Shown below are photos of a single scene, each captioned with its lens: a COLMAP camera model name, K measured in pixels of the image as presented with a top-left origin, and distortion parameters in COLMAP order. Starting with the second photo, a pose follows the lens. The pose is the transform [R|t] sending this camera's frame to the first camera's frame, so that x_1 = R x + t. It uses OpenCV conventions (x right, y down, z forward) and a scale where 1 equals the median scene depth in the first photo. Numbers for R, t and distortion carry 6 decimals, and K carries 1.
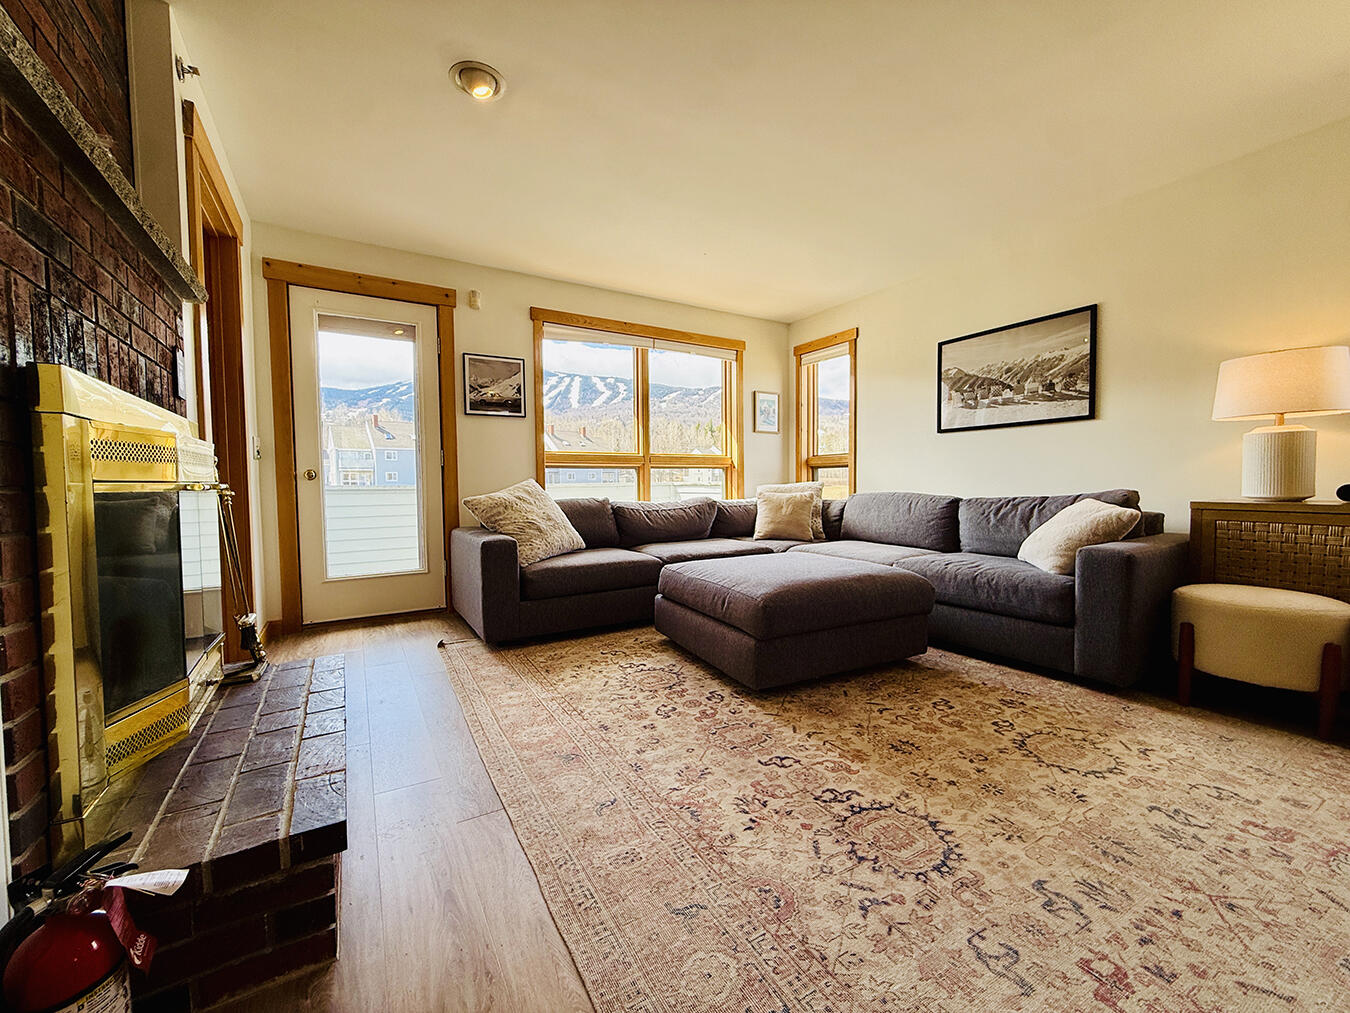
lens RADIAL K [[536.4, 0, 669.3], [0, 536.4, 507.0], [0, 0, 1]] dist [-0.000249, -0.000005]
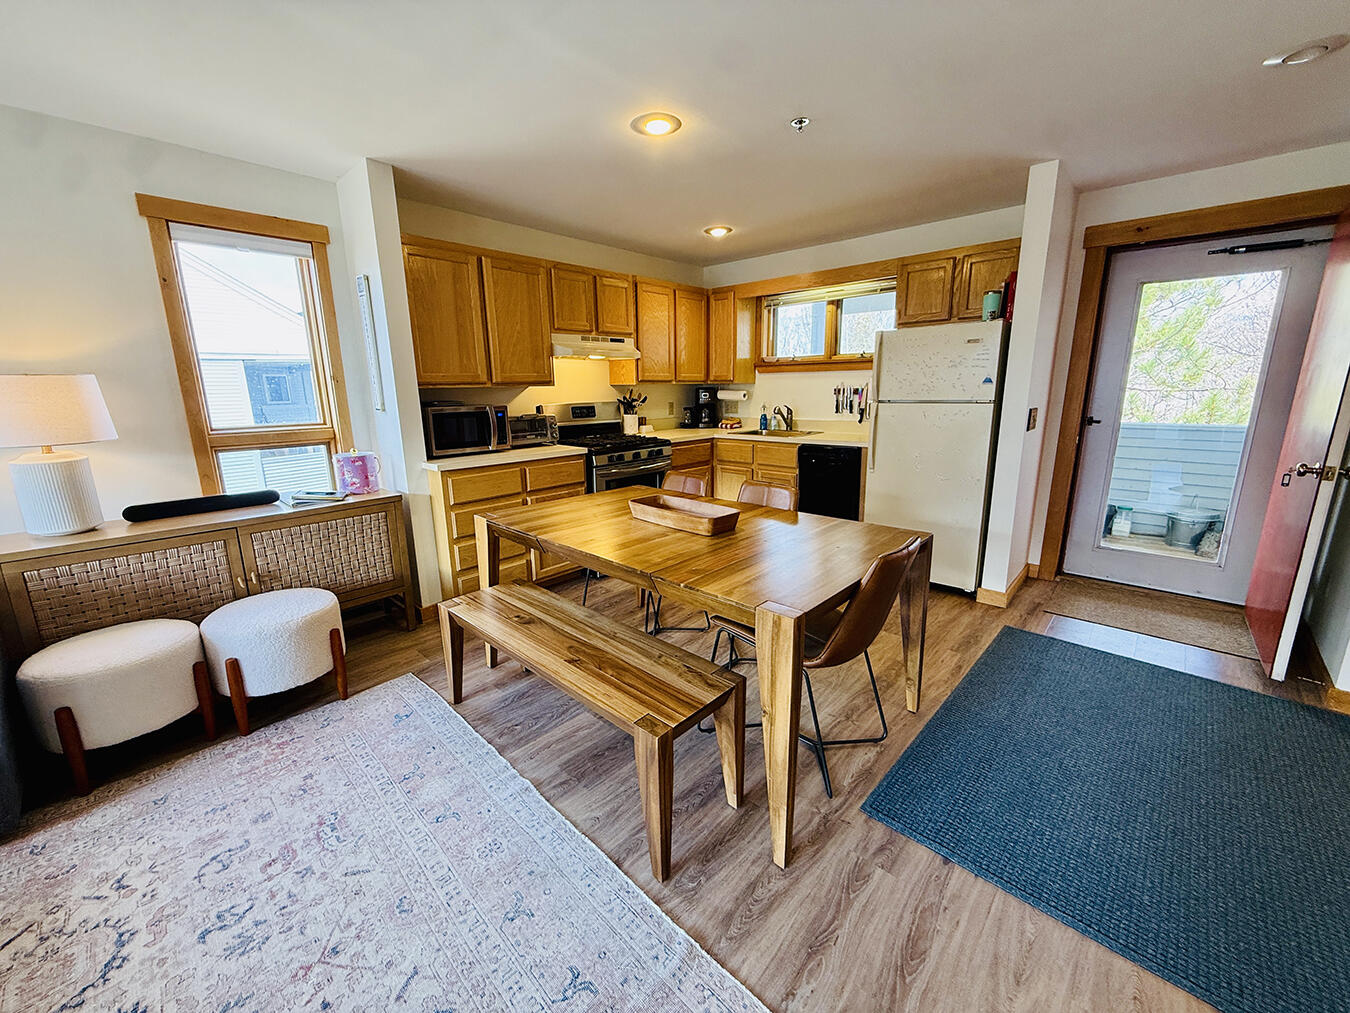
lens RADIAL K [[536.4, 0, 671.6], [0, 536.4, 504.7], [0, 0, 1]] dist [-0.000249, -0.000005]
pose [[-0.283995, -0.196073, 0.938564, -0.032908], [0.057993, 0.973563, 0.220932, -0.182724], [-0.957070, 0.117174, -0.265116, 0.208687]]
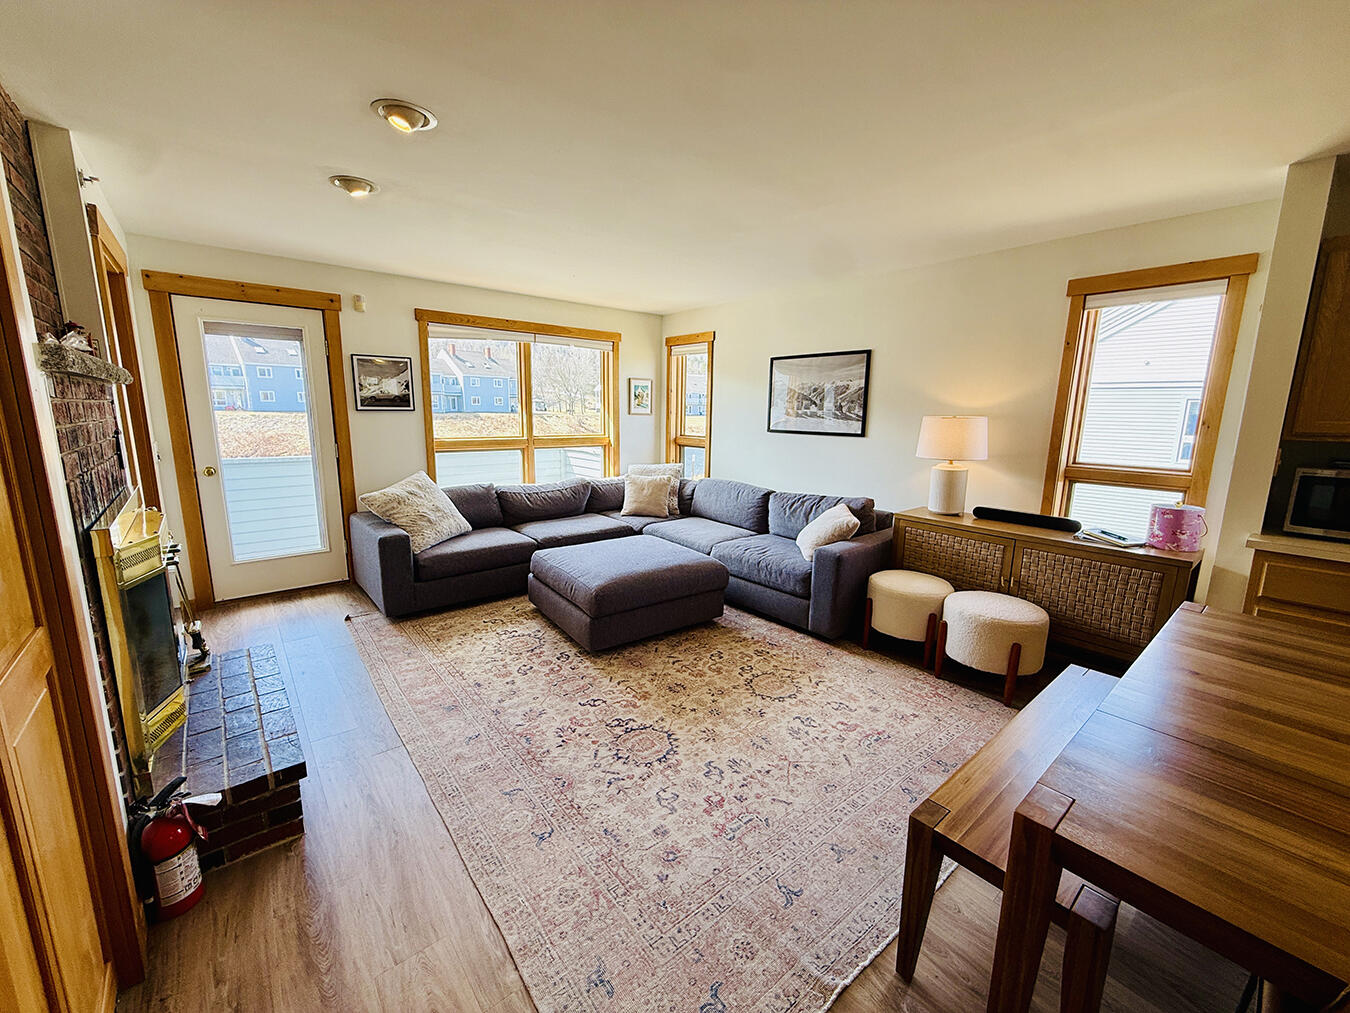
lens RADIAL K [[536.4, 0, 669.9], [0, 536.4, 506.5], [0, 0, 1]] dist [-0.000249, -0.000005]
pose [[0.987155, -0.003381, 0.159731, 0.117730], [-0.018317, 0.990788, 0.134175, -0.195642], [-0.158714, -0.135377, 0.977999, -0.310679]]
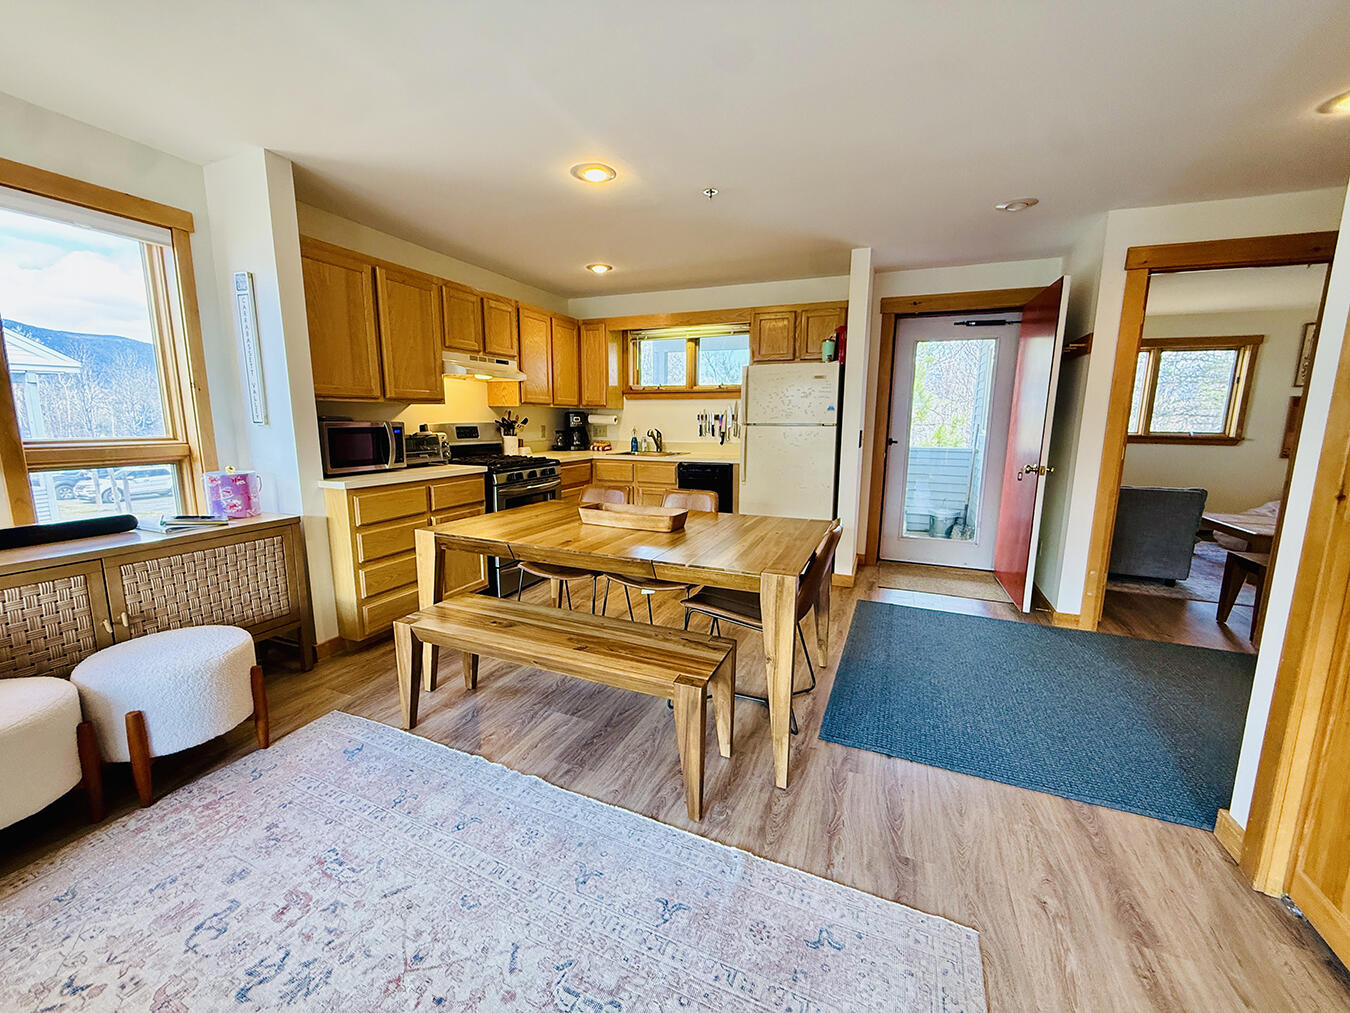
lens RADIAL K [[536.4, 0, 671.5], [0, 536.4, 505.2], [0, 0, 1]] dist [-0.000249, -0.000005]
pose [[-0.598707, -0.124550, 0.791225, -0.024930], [0.033772, 0.983032, 0.180298, -0.166456], [-0.800256, 0.134668, -0.584342, 0.471933]]
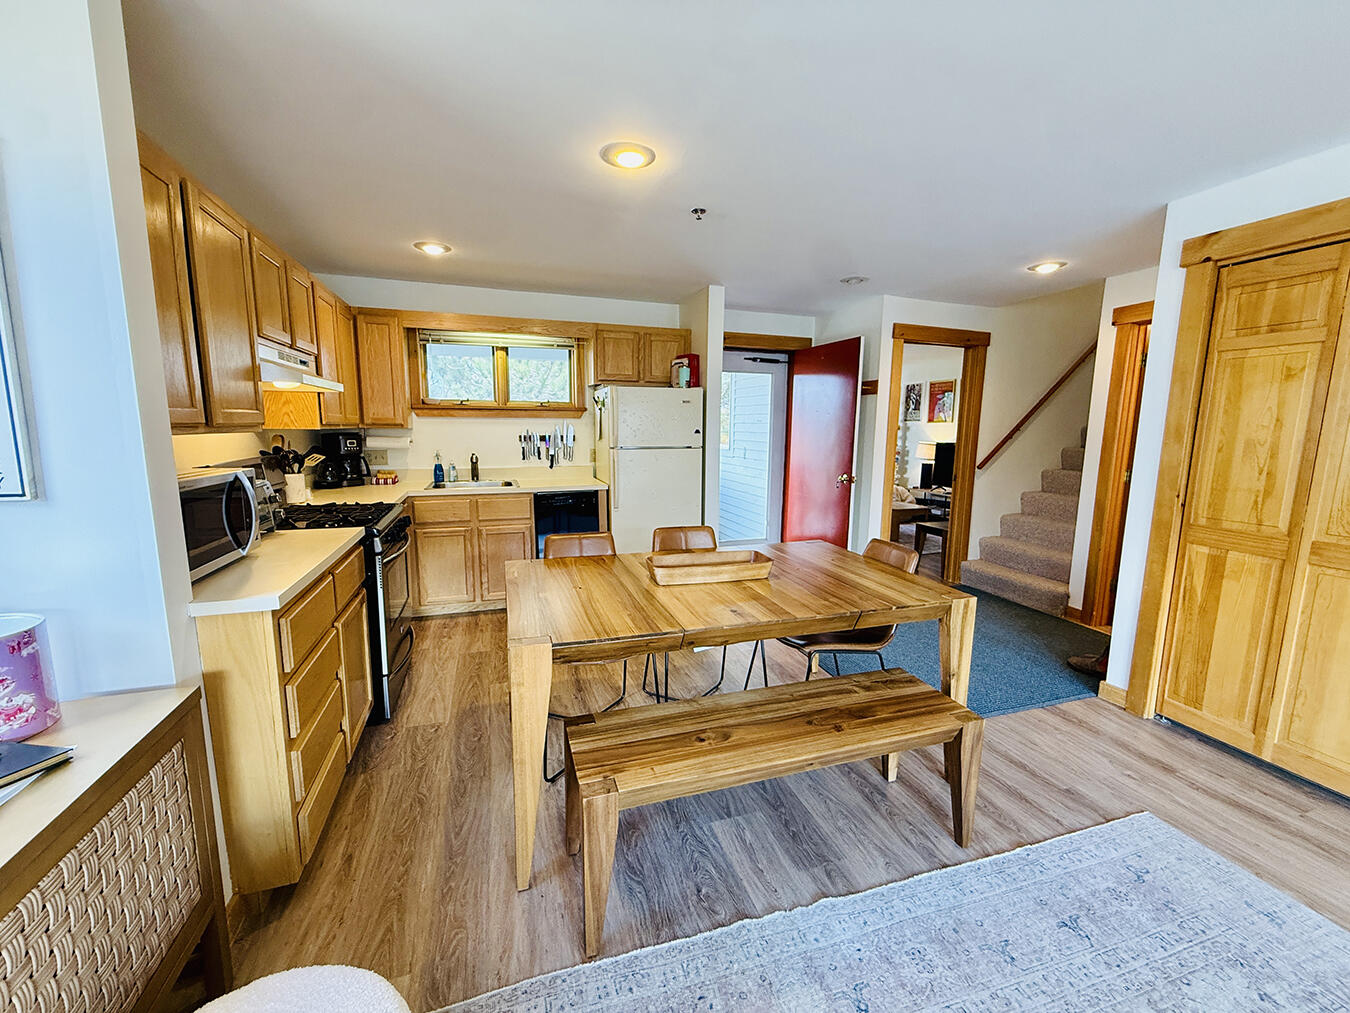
lens RADIAL K [[536.4, 0, 669.7], [0, 536.4, 505.6], [0, 0, 1]] dist [-0.000249, -0.000005]
pose [[-0.976824, -0.031200, 0.211759, 0.670230], [0.009172, 0.982309, 0.187041, -0.230507], [-0.213848, 0.184649, -0.959257, 0.779102]]
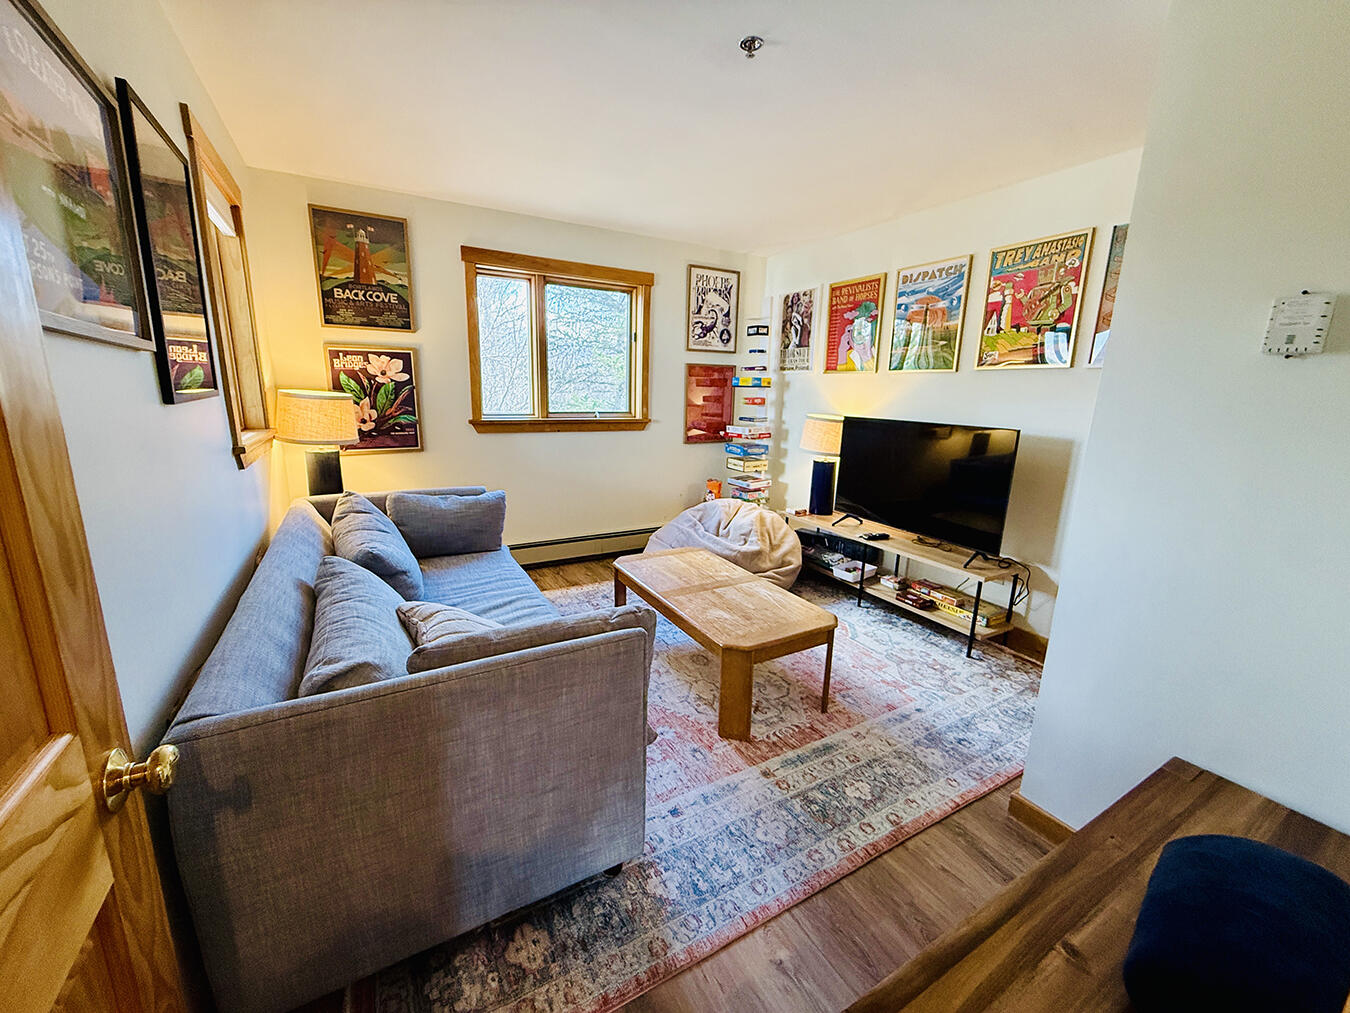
lens RADIAL K [[536.4, 0, 668.3], [0, 536.4, 506.3], [0, 0, 1]] dist [-0.000249, -0.000005]
pose [[-0.999449, -0.020152, 0.026357, 0.248824], [-0.012748, 0.966680, 0.255672, -0.119356], [-0.030631, 0.255195, -0.966404, -1.161577]]
